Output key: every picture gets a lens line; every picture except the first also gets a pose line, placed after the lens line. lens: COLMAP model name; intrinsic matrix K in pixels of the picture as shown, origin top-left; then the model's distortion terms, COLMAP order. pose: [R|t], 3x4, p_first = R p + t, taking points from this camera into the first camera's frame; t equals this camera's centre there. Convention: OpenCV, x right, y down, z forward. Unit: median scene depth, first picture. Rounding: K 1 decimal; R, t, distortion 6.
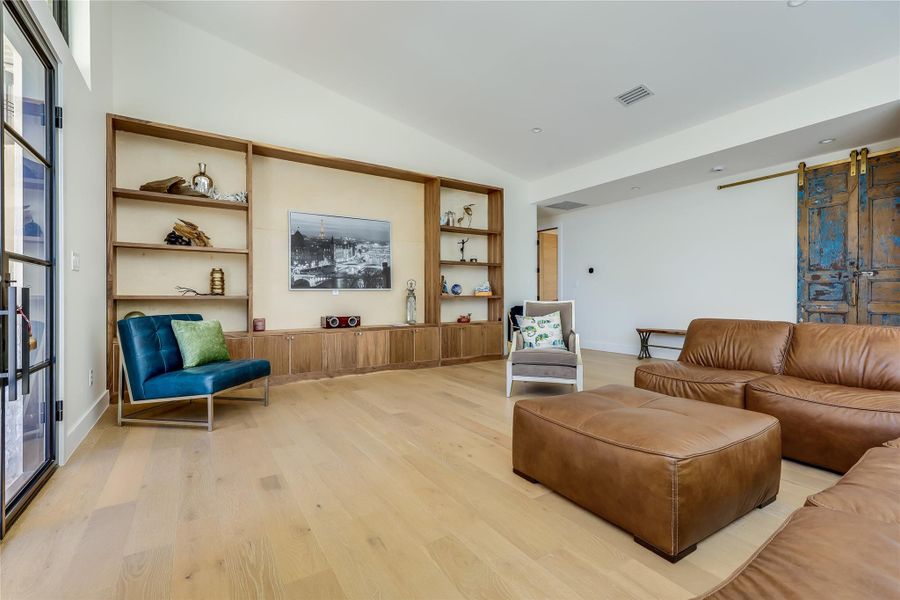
lens RADIAL K [[398.3, 0, 444.7], [0, 398.3, 298.0], [0, 0, 1]] dist [0.003758, 0.000149]
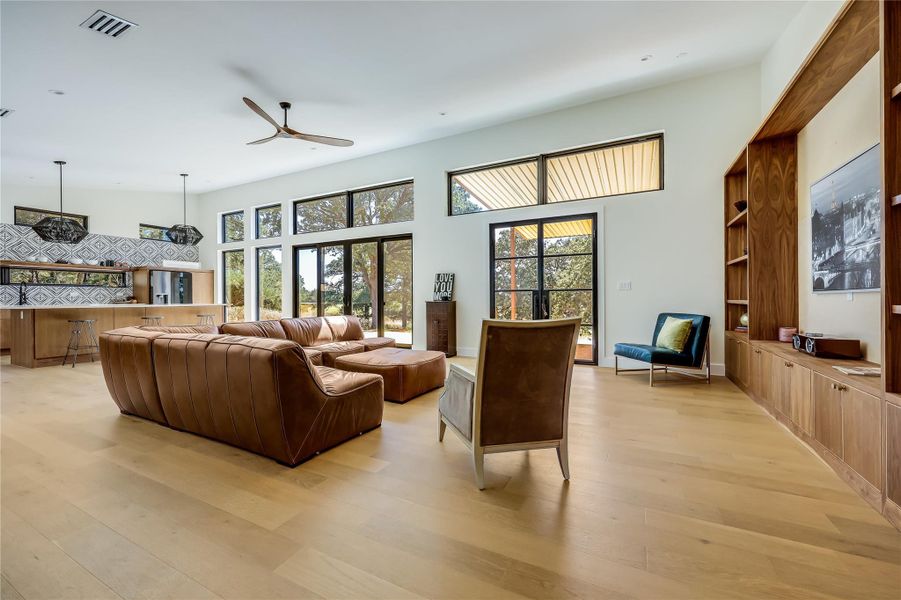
lens RADIAL K [[368.0, 0, 448.8], [0, 368.0, 299.8], [0, 0, 1]] dist [0.001307, 0.000415]
pose [[-0.865868, 0.008335, -0.500204, 0.534202], [0.005958, 0.999962, 0.006350, -0.017817], [0.500238, 0.002518, -0.865885, 1.274835]]
